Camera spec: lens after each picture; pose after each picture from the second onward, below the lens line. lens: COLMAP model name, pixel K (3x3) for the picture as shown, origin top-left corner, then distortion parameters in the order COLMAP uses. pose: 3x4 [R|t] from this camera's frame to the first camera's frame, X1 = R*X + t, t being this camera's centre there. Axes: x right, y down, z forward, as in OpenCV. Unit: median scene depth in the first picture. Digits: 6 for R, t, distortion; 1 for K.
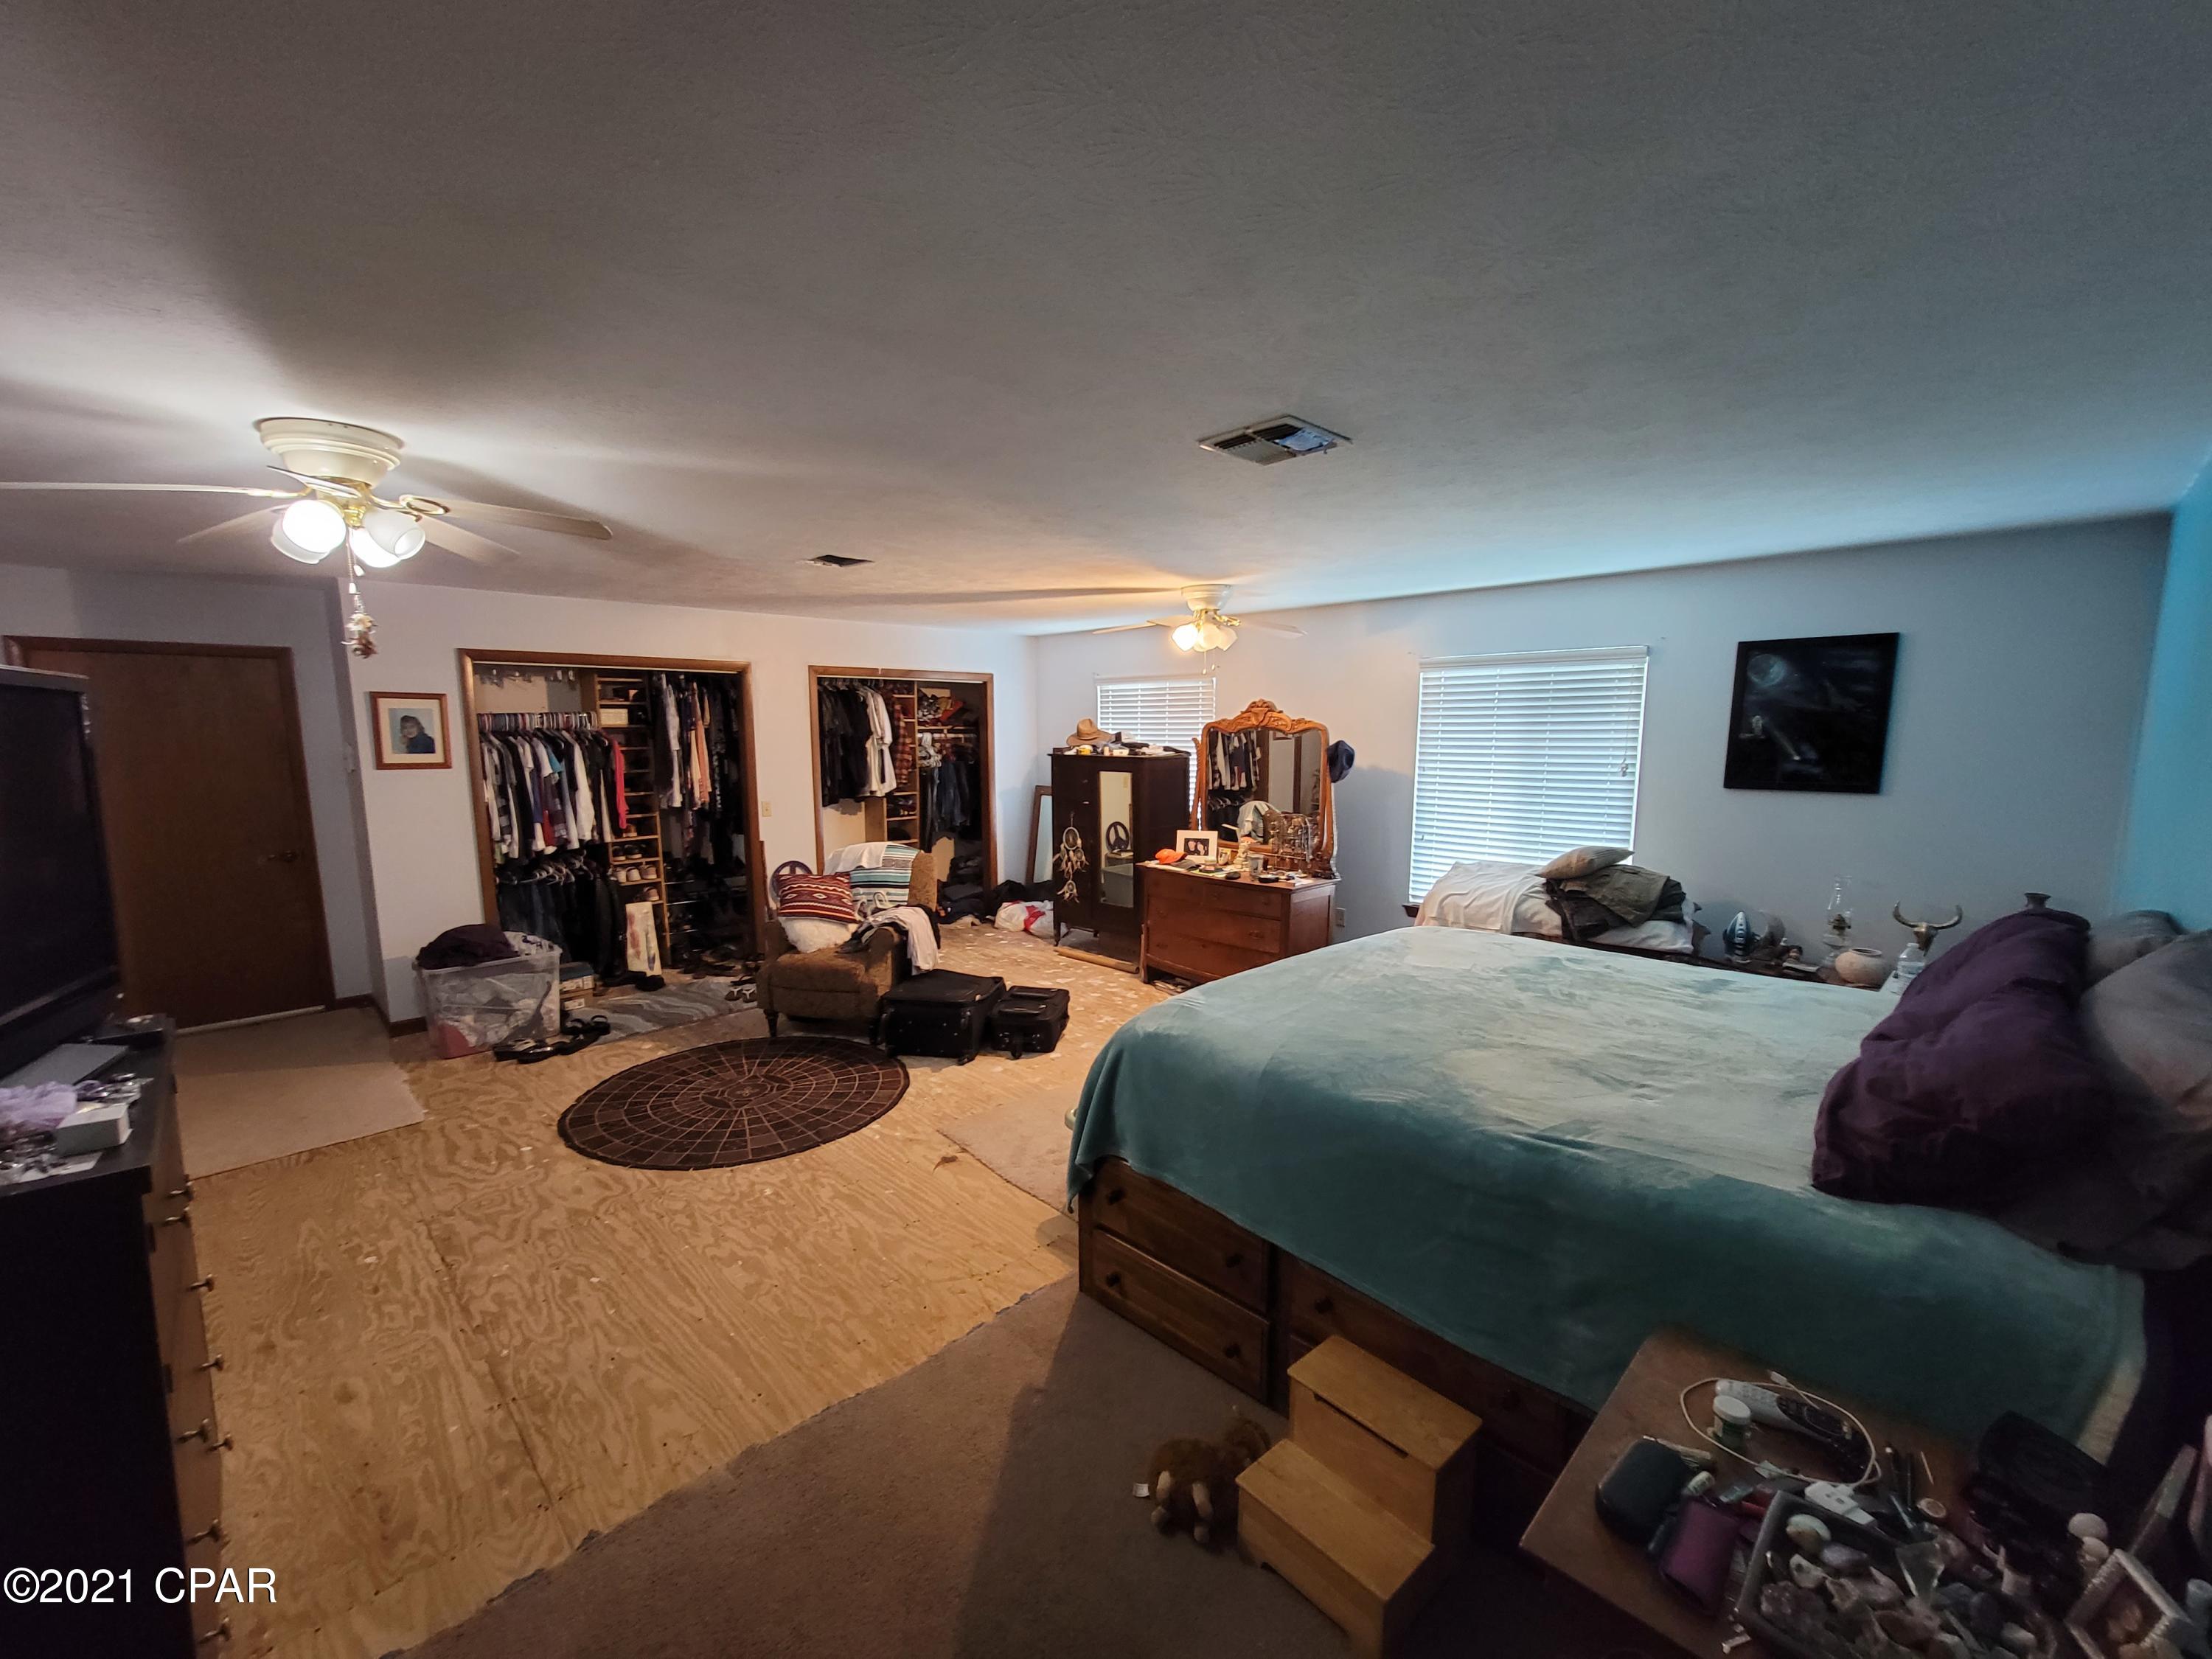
lens RADIAL K [[900.4, 0, 1101.6], [0, 900.4, 832.2], [0, 0, 1]] dist [-0.009912, 0.001194]
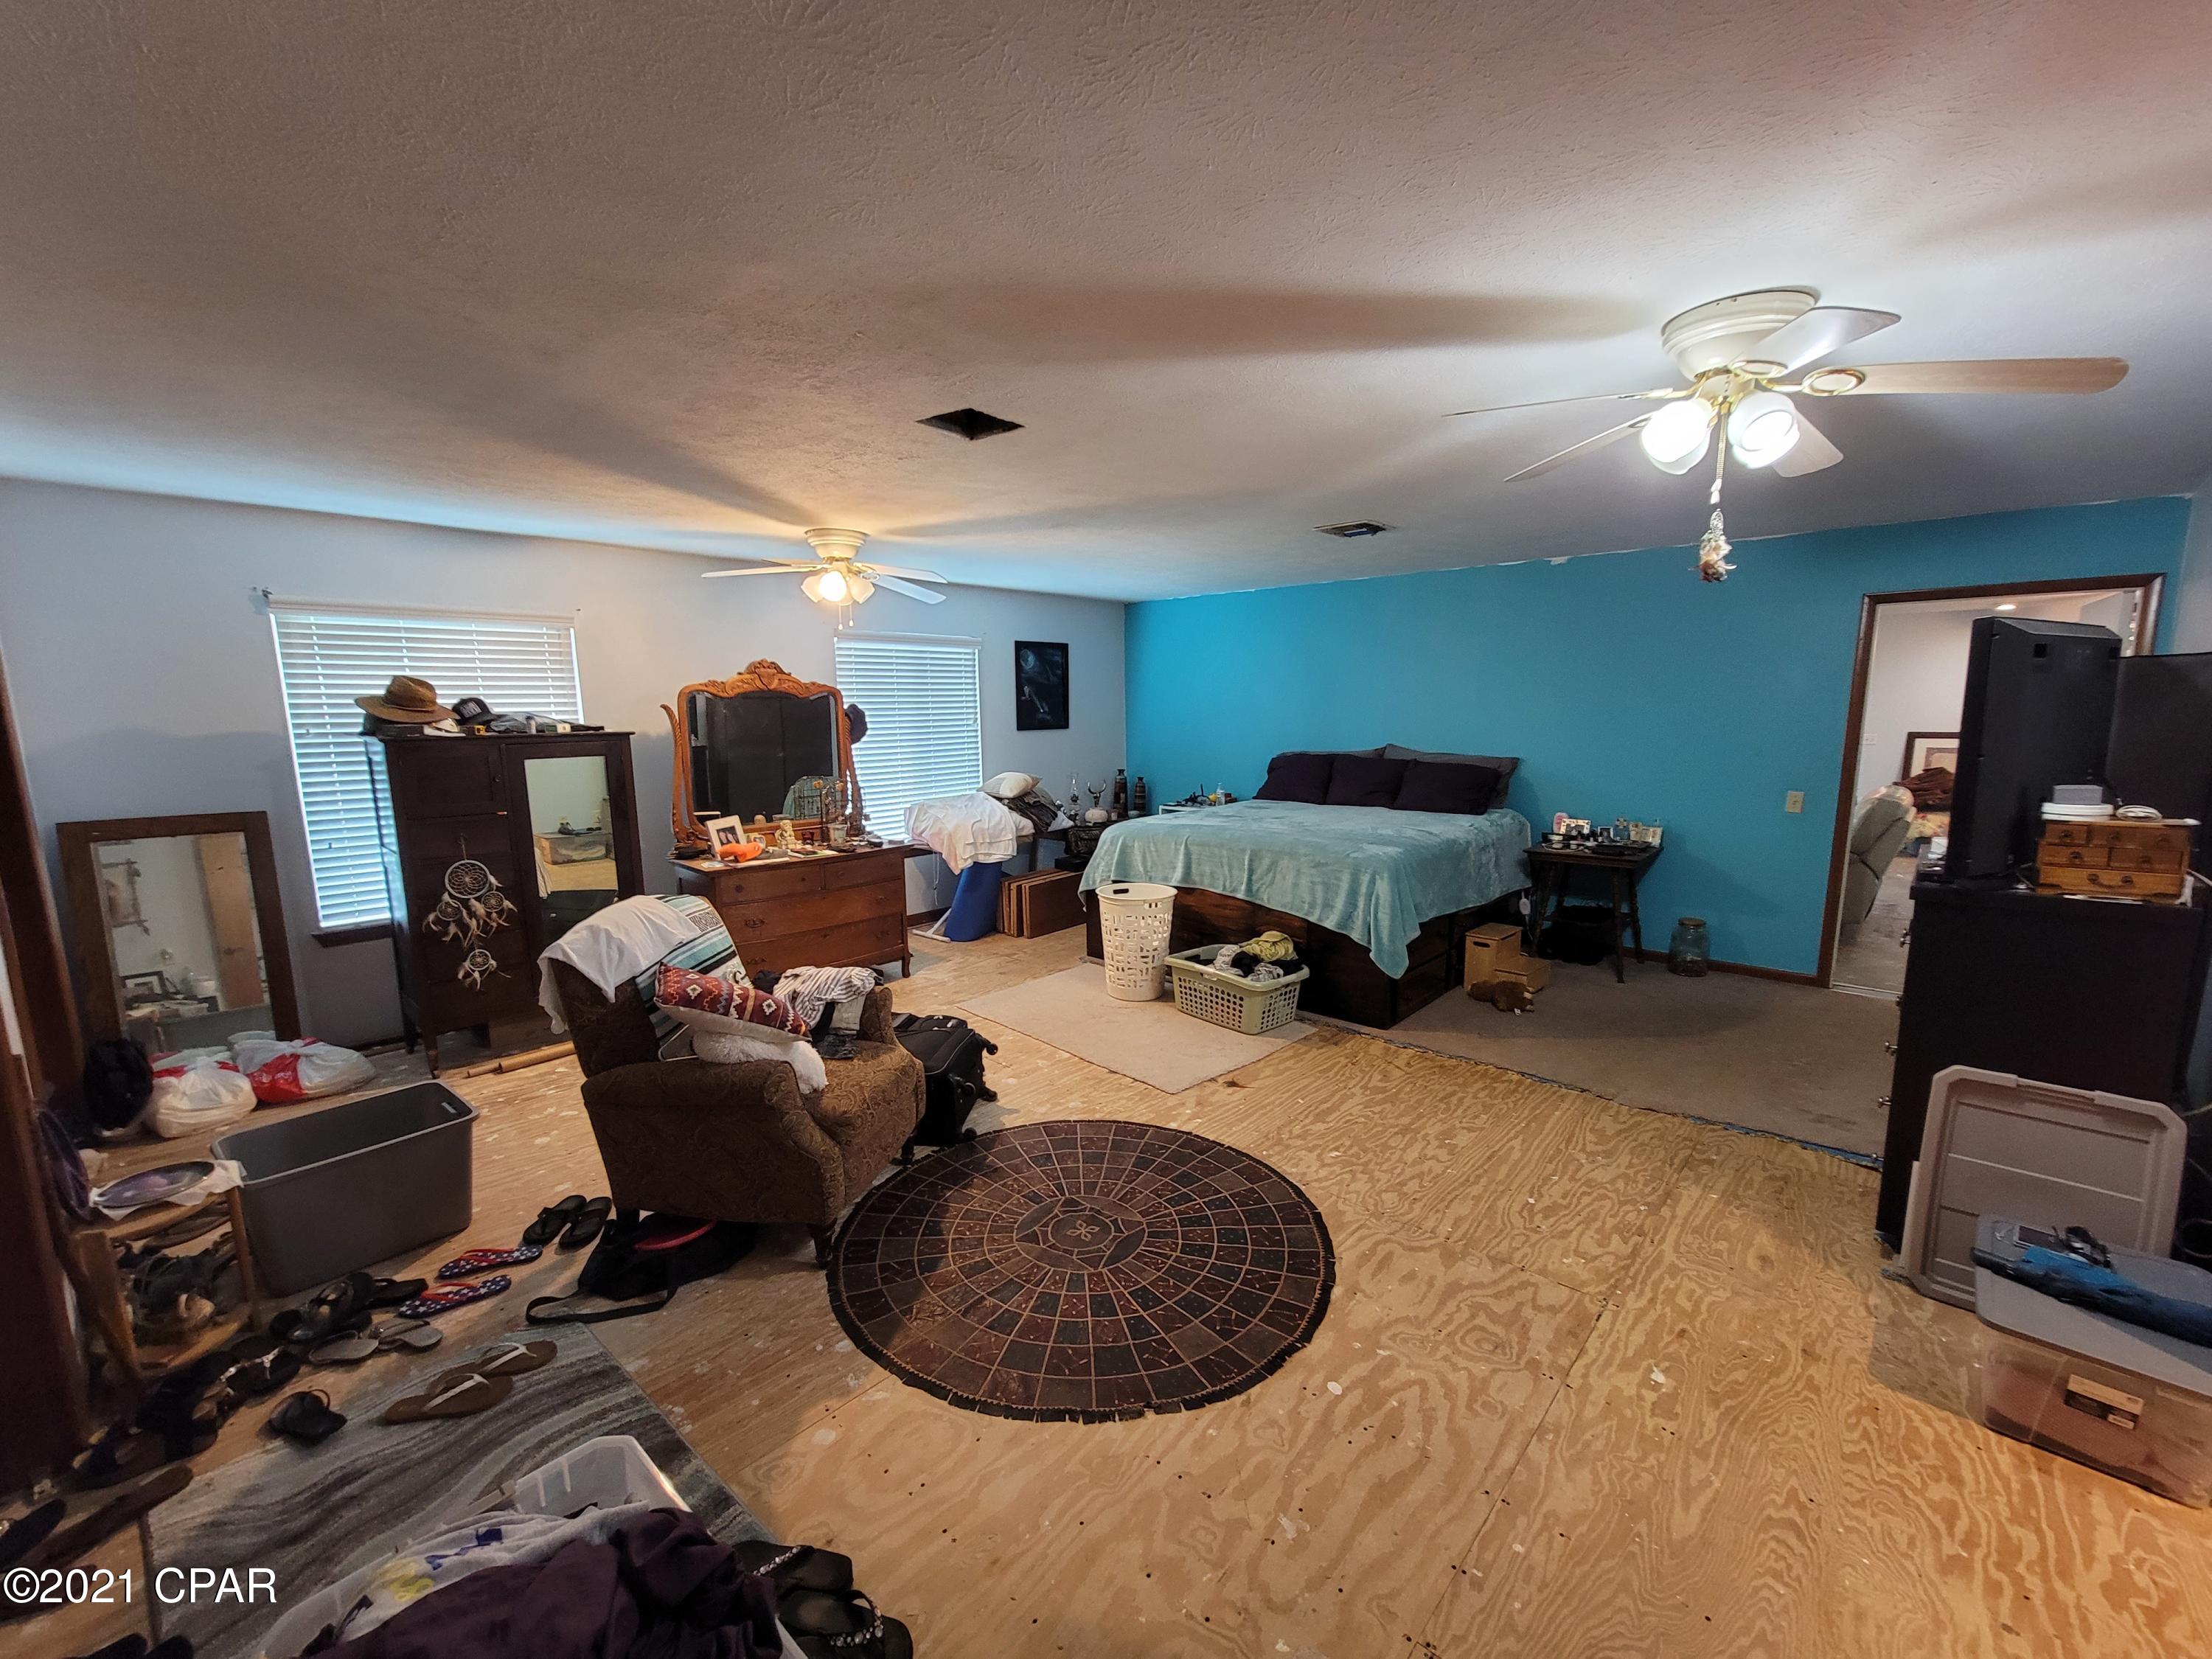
lens RADIAL K [[900.4, 0, 1101.5], [0, 900.4, 837.9], [0, 0, 1]] dist [-0.009912, 0.001194]
pose [[-0.037797, -0.144612, 0.988766, -1.151160], [0.126975, 0.980758, 0.148295, -0.099556], [-0.991185, 0.131154, -0.018707, 1.107553]]
